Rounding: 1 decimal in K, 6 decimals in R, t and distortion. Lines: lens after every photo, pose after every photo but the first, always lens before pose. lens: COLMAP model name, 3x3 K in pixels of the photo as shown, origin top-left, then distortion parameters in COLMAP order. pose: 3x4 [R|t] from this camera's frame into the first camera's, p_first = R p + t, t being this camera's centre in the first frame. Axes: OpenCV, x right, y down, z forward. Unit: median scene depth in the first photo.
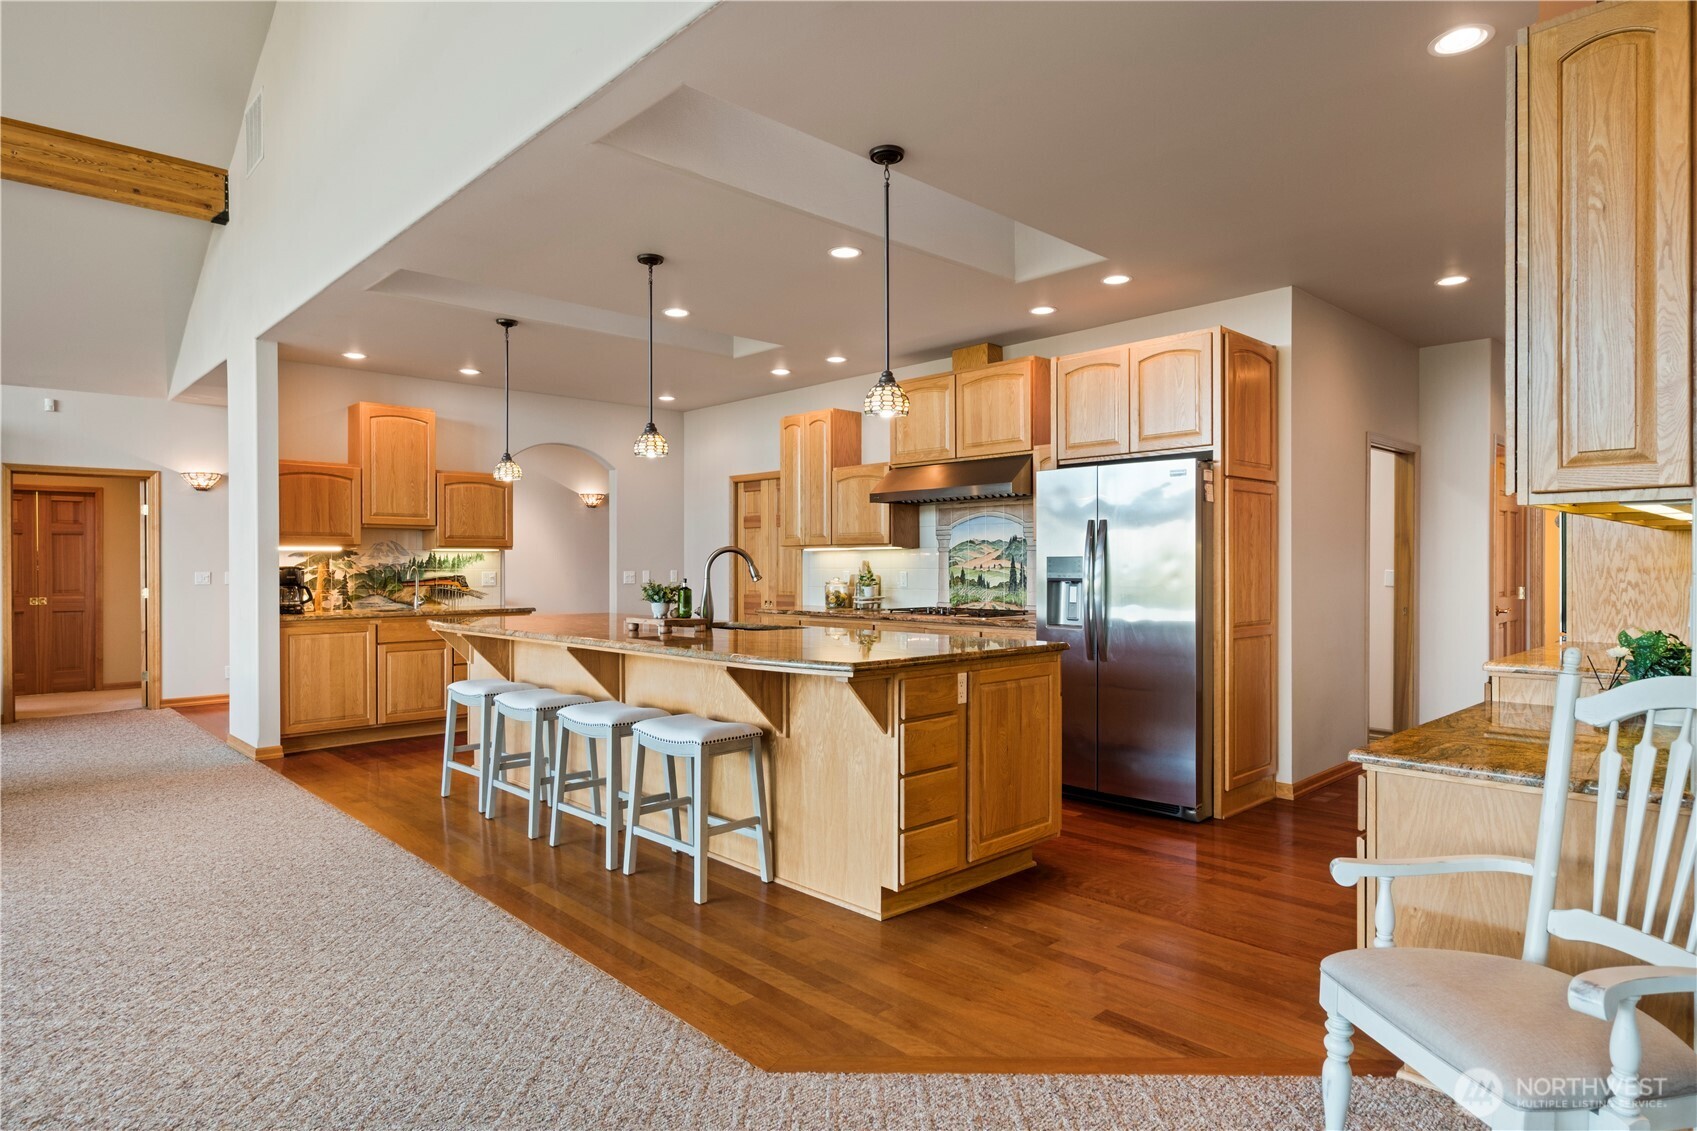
lens RADIAL K [[943.3, 0, 845.5], [0, 943.3, 572.3], [0, 0, 1]] dist [0.004236, -0.000278]
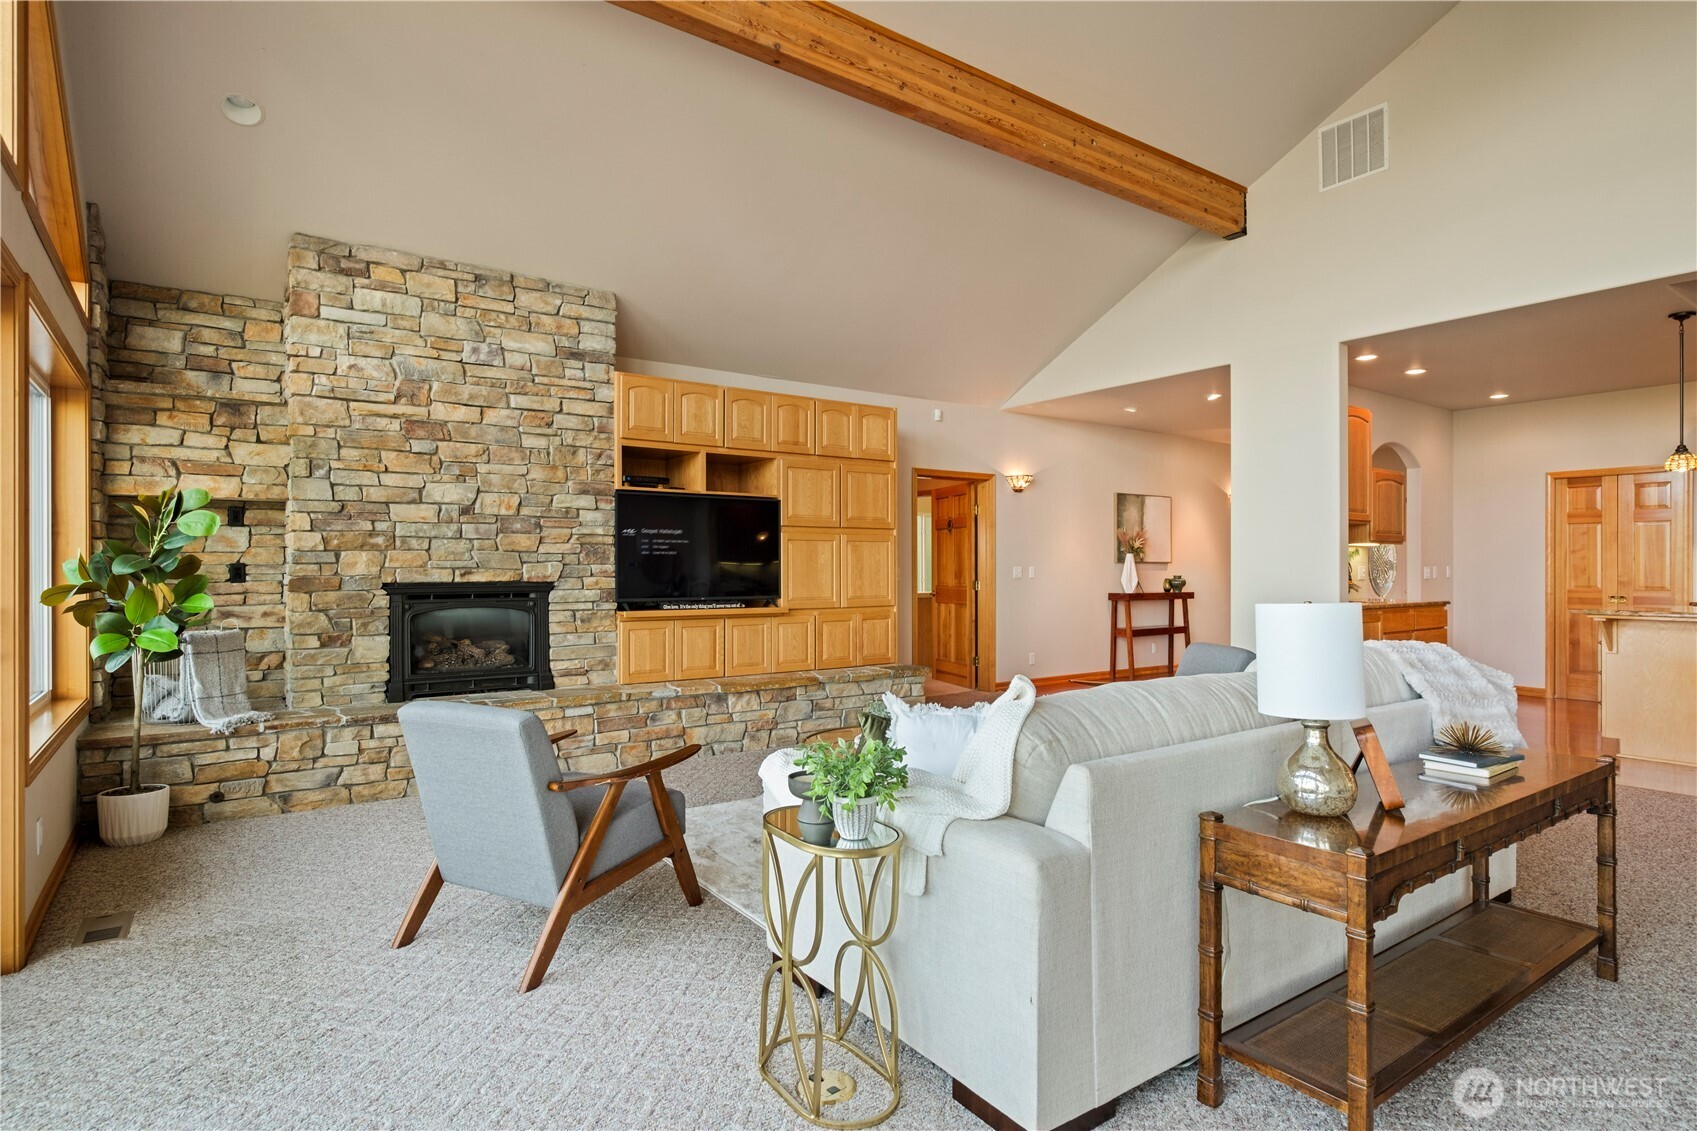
lens RADIAL K [[883.1, 0, 836.0], [0, 883.1, 570.1], [0, 0, 1]] dist [-0.006879, -0.001216]
pose [[0.989137, 0.001617, -0.146991, -0.990383], [-0.002449, 0.999982, -0.005482, 0.013146], [0.146979, 0.005782, 0.989123, -0.049814]]
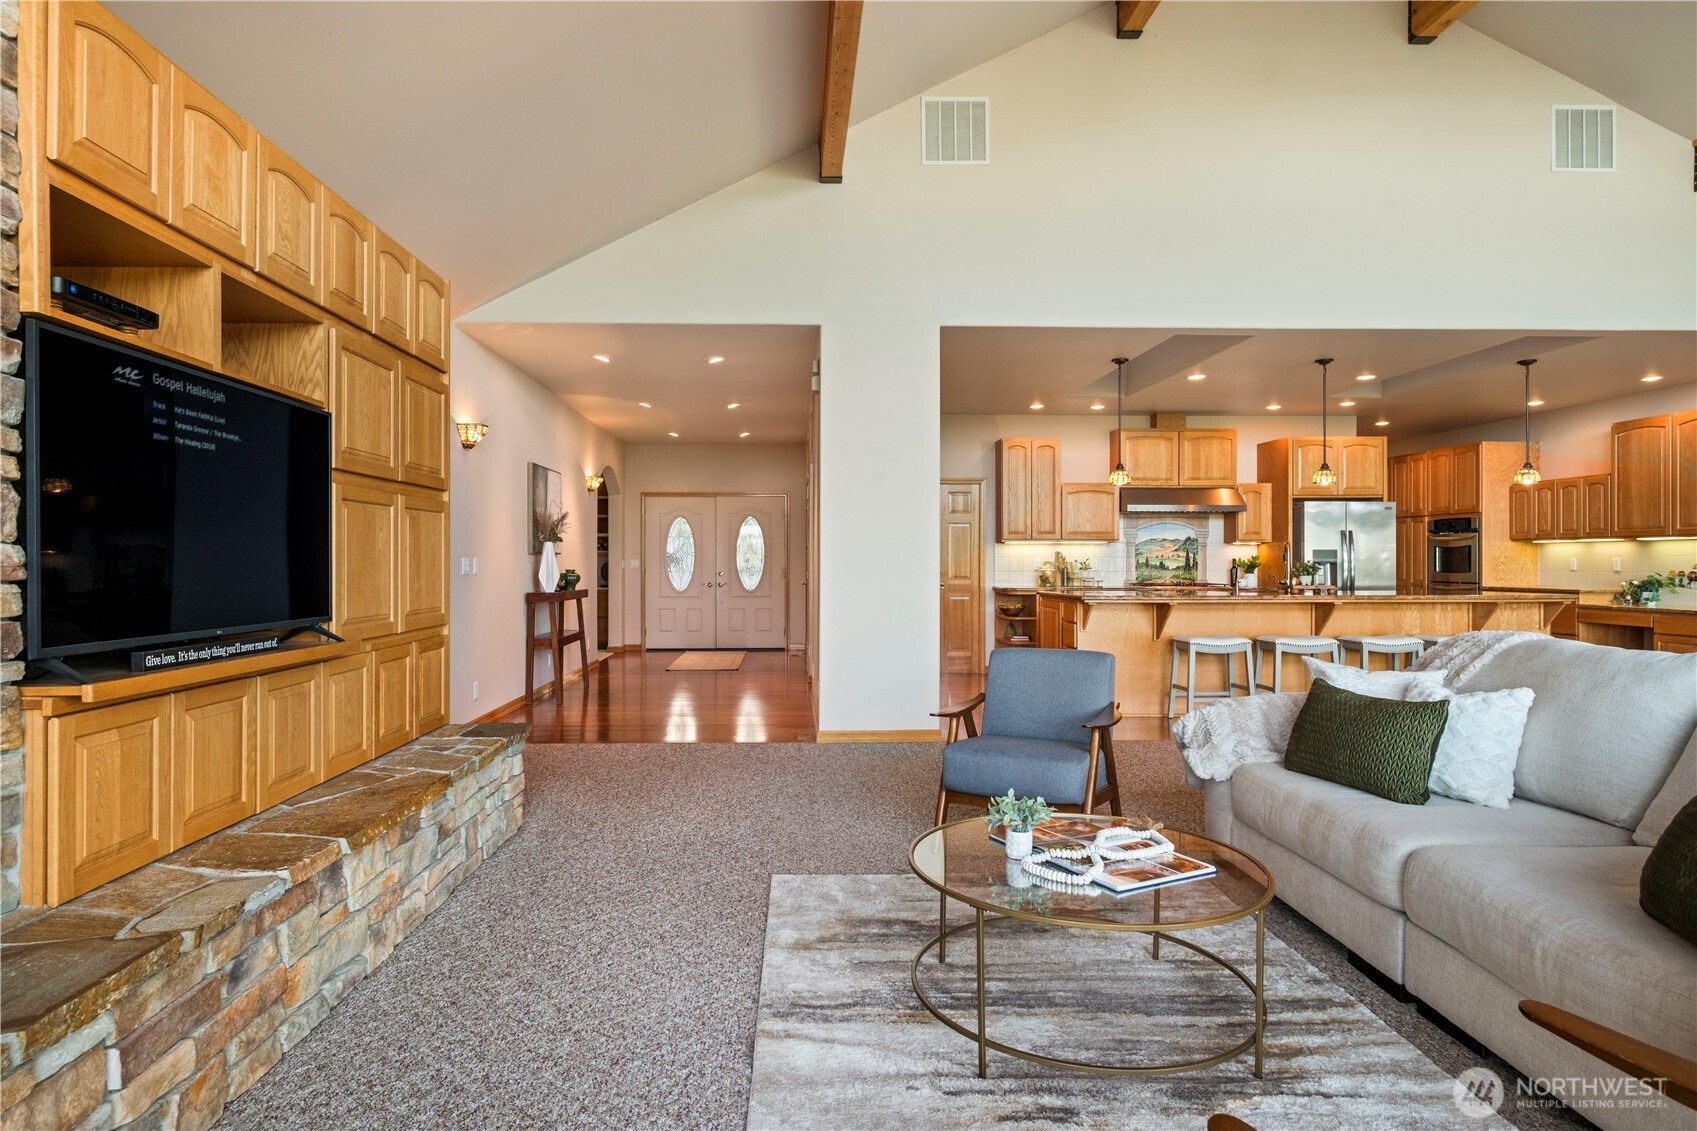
lens RADIAL K [[943.3, 0, 817.9], [0, 943.3, 559.9], [0, 0, 1]] dist [0.004236, -0.000278]
pose [[0.668665, 0.003876, 0.743554, -1.403028], [0.004406, 0.999948, -0.009176, 0.012385], [-0.743551, 0.009412, 0.668613, 0.403133]]
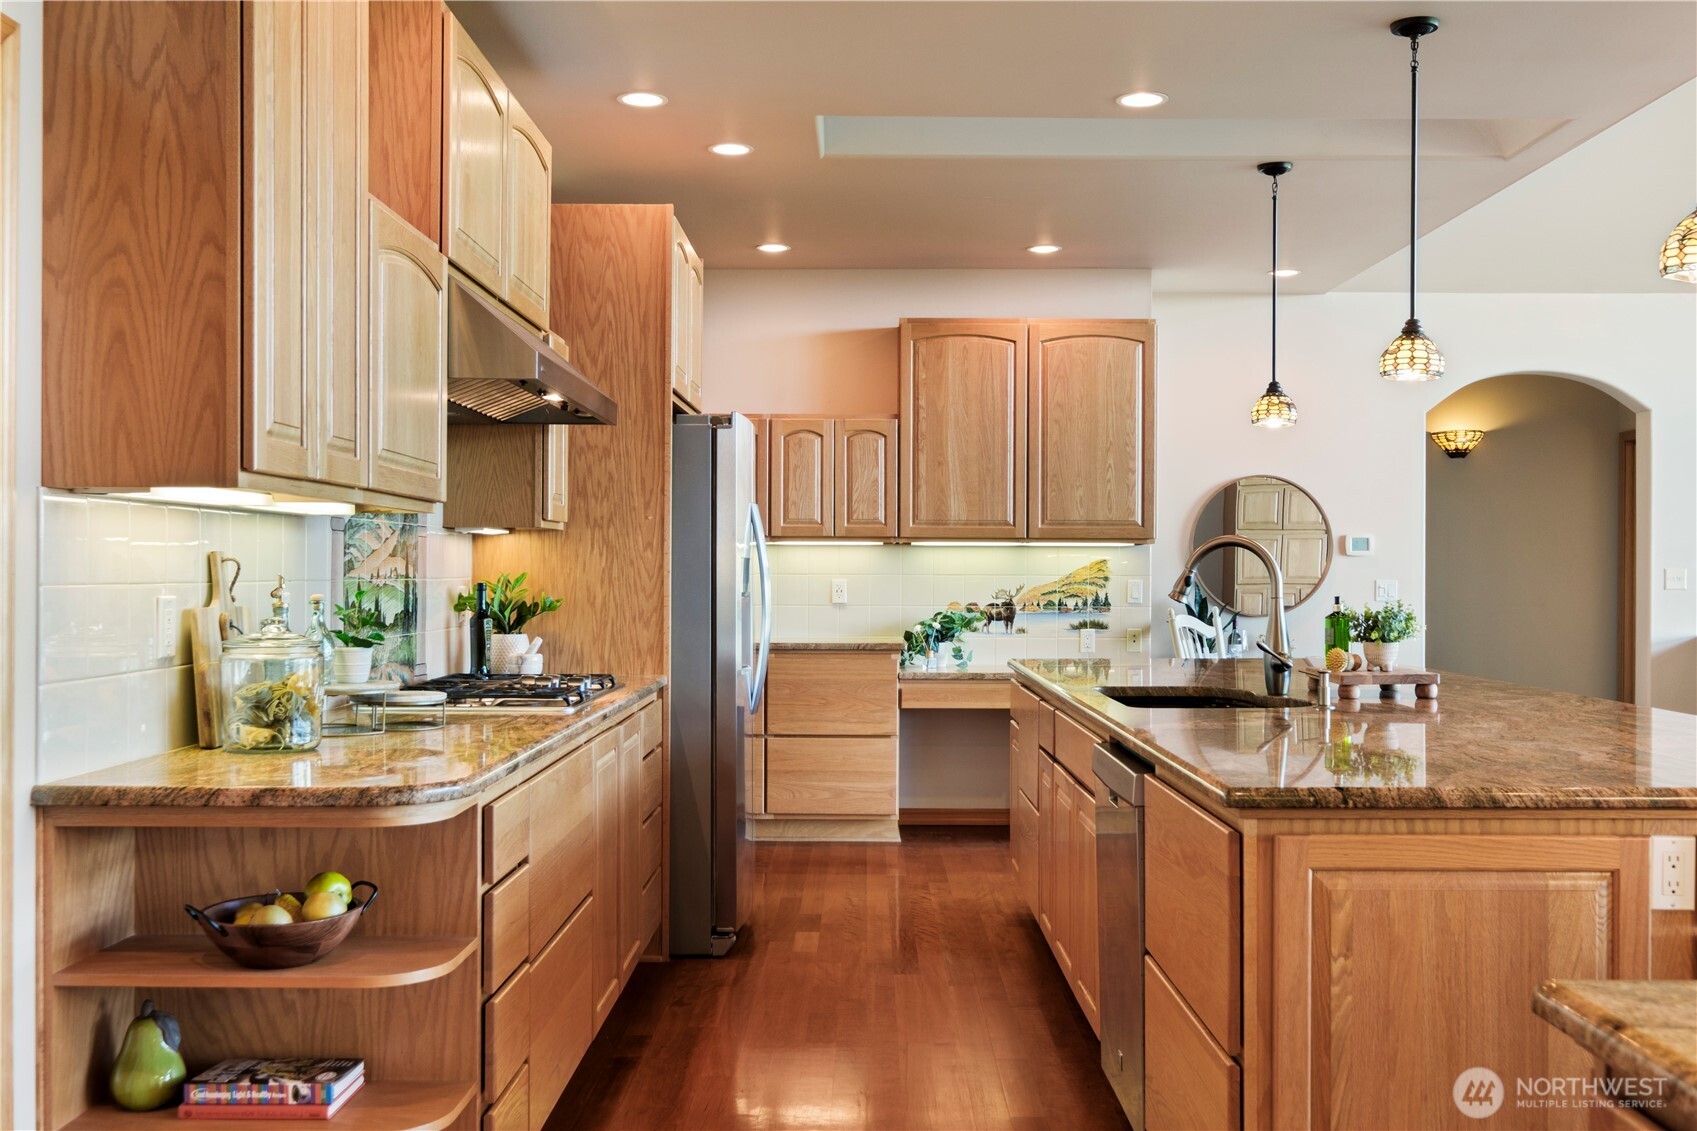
lens RADIAL K [[1693.0, 0, 846.3], [0, 1693.0, 564.4], [0, 0, 1]] dist [-0.068048, 0.000000]
pose [[-0.715961, 0.002154, 0.698137, -0.472977], [0.004360, 0.999990, 0.001385, -0.010590], [-0.698127, 0.004035, -0.715963, 1.387621]]
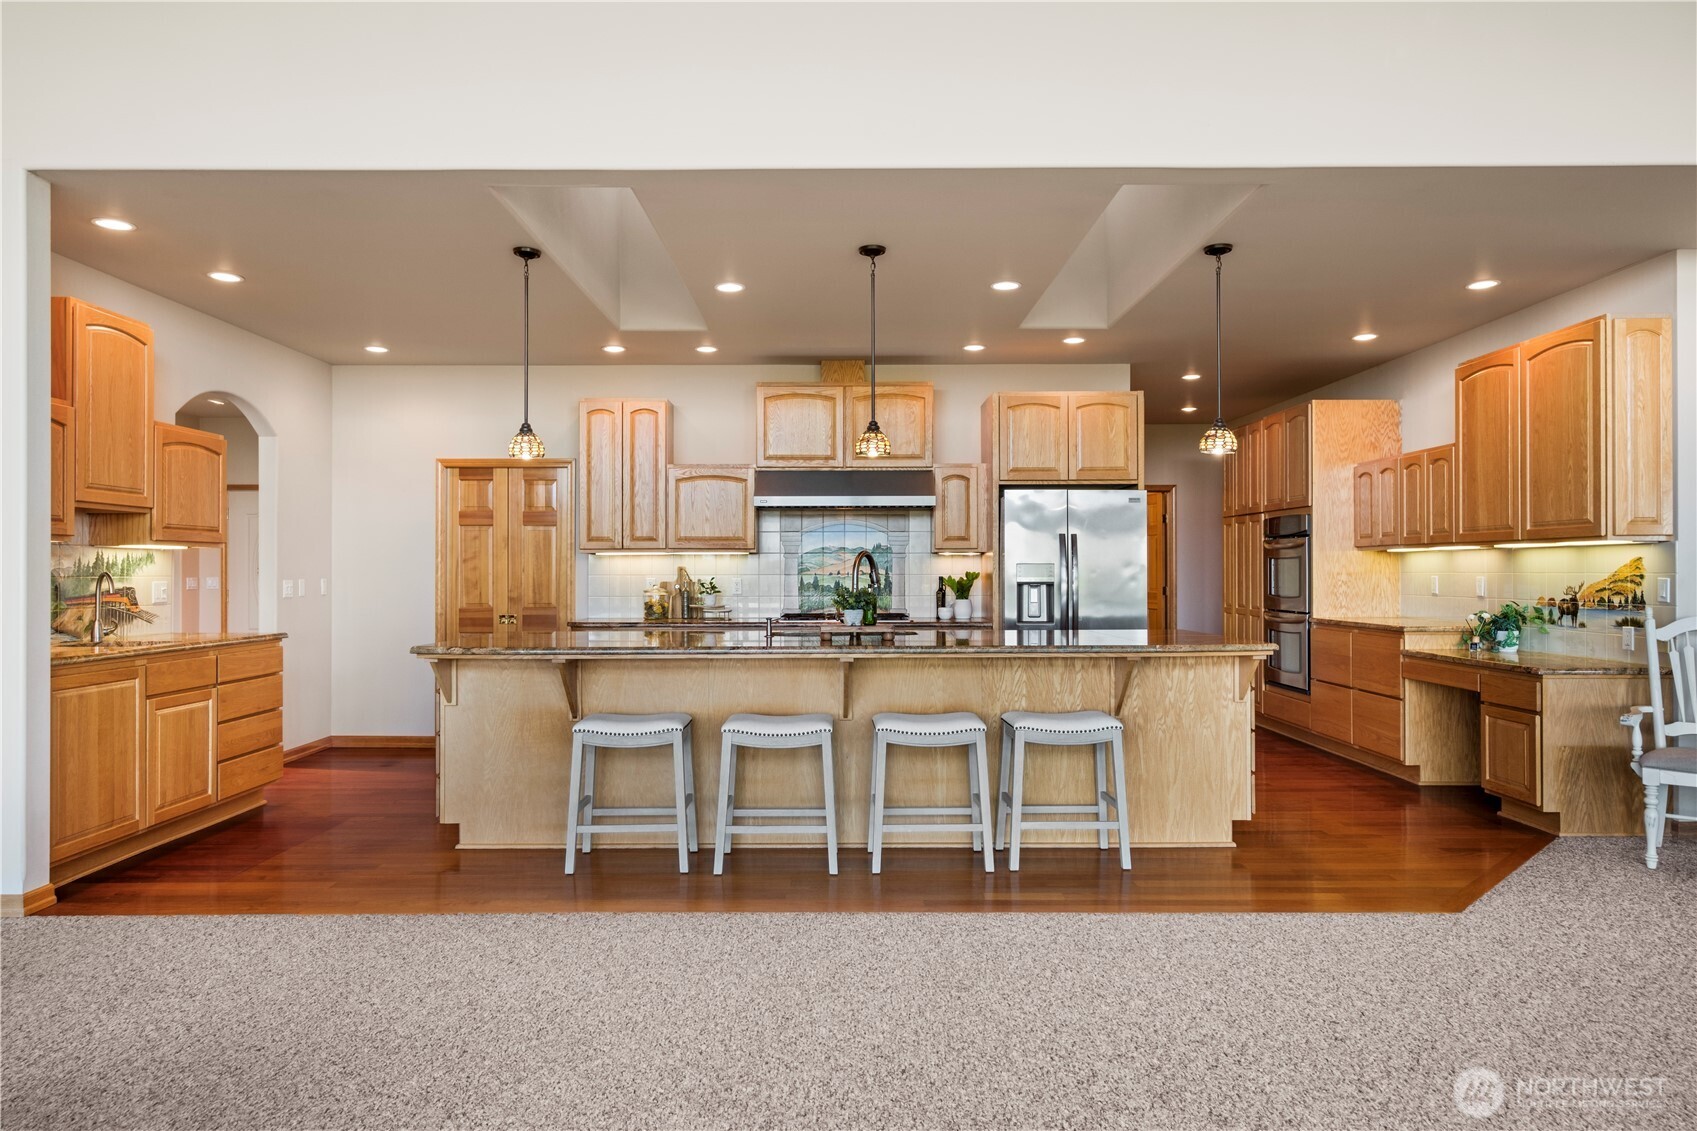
lens RADIAL K [[1066.4, 0, 838.1], [0, 1066.4, 568.7], [0, 0, 1]] dist [-0.000607, 0.001717]
pose [[0.692268, 0.003336, 0.721633, -0.716108], [0.006121, 0.999926, -0.010495, 0.001870], [-0.721614, 0.011683, 0.692197, 0.198734]]
